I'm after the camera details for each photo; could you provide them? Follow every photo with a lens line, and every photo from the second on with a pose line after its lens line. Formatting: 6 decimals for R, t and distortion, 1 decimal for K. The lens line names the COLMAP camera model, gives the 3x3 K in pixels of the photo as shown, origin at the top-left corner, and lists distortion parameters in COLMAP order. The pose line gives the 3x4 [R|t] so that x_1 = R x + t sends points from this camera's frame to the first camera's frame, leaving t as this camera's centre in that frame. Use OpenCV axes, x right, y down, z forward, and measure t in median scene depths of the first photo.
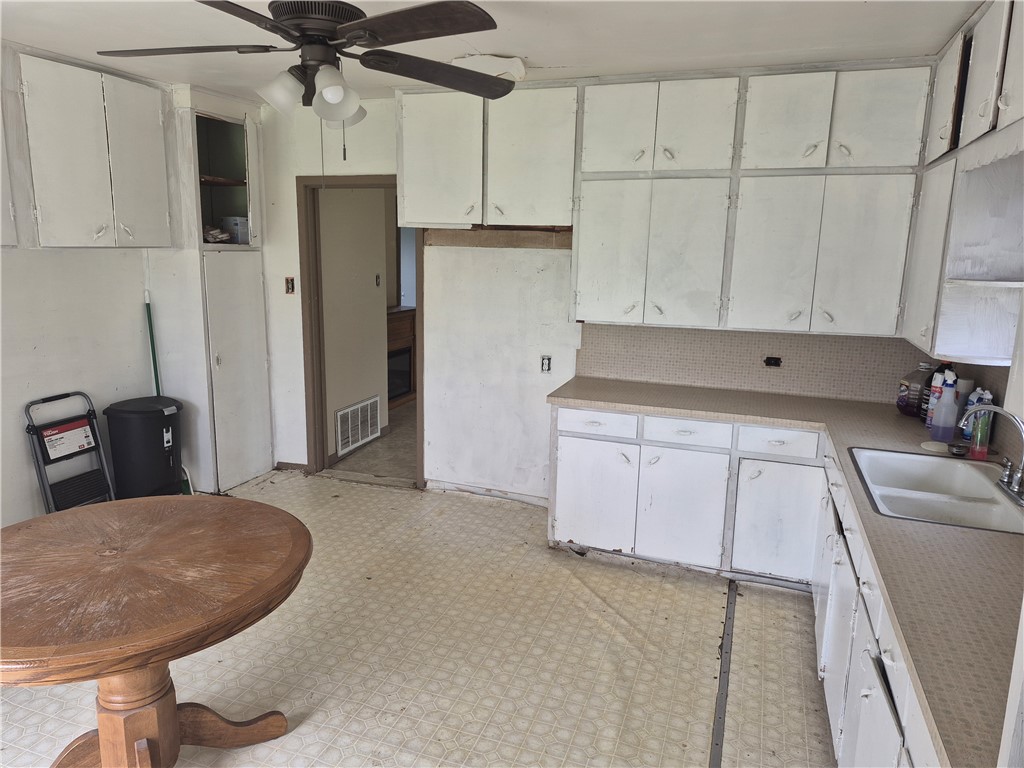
lens RADIAL K [[719.8, 0, 511.2], [0, 719.8, 386.7], [0, 0, 1]] dist [0.034501, -0.024823]
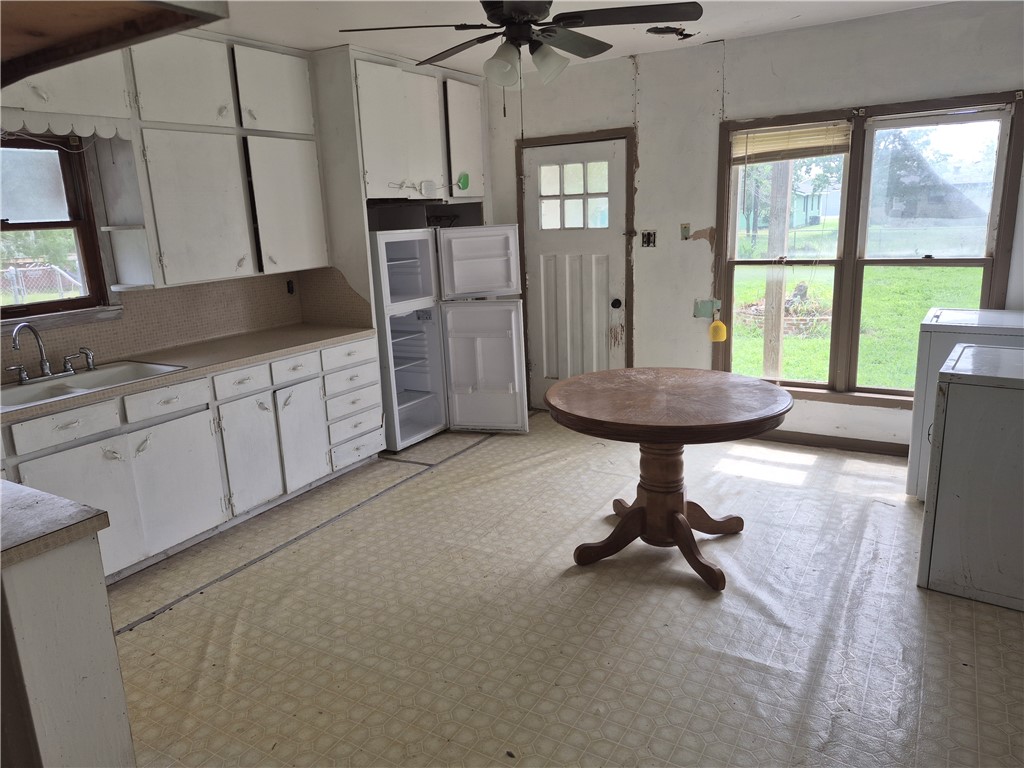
lens RADIAL K [[719.8, 0, 512.4], [0, 719.8, 382.9], [0, 0, 1]] dist [0.034501, -0.024823]
pose [[-0.979467, -0.031247, 0.199170, -0.371005], [0.055507, 0.907939, 0.415411, -0.303122], [-0.193815, 0.417937, -0.887561, 1.689642]]
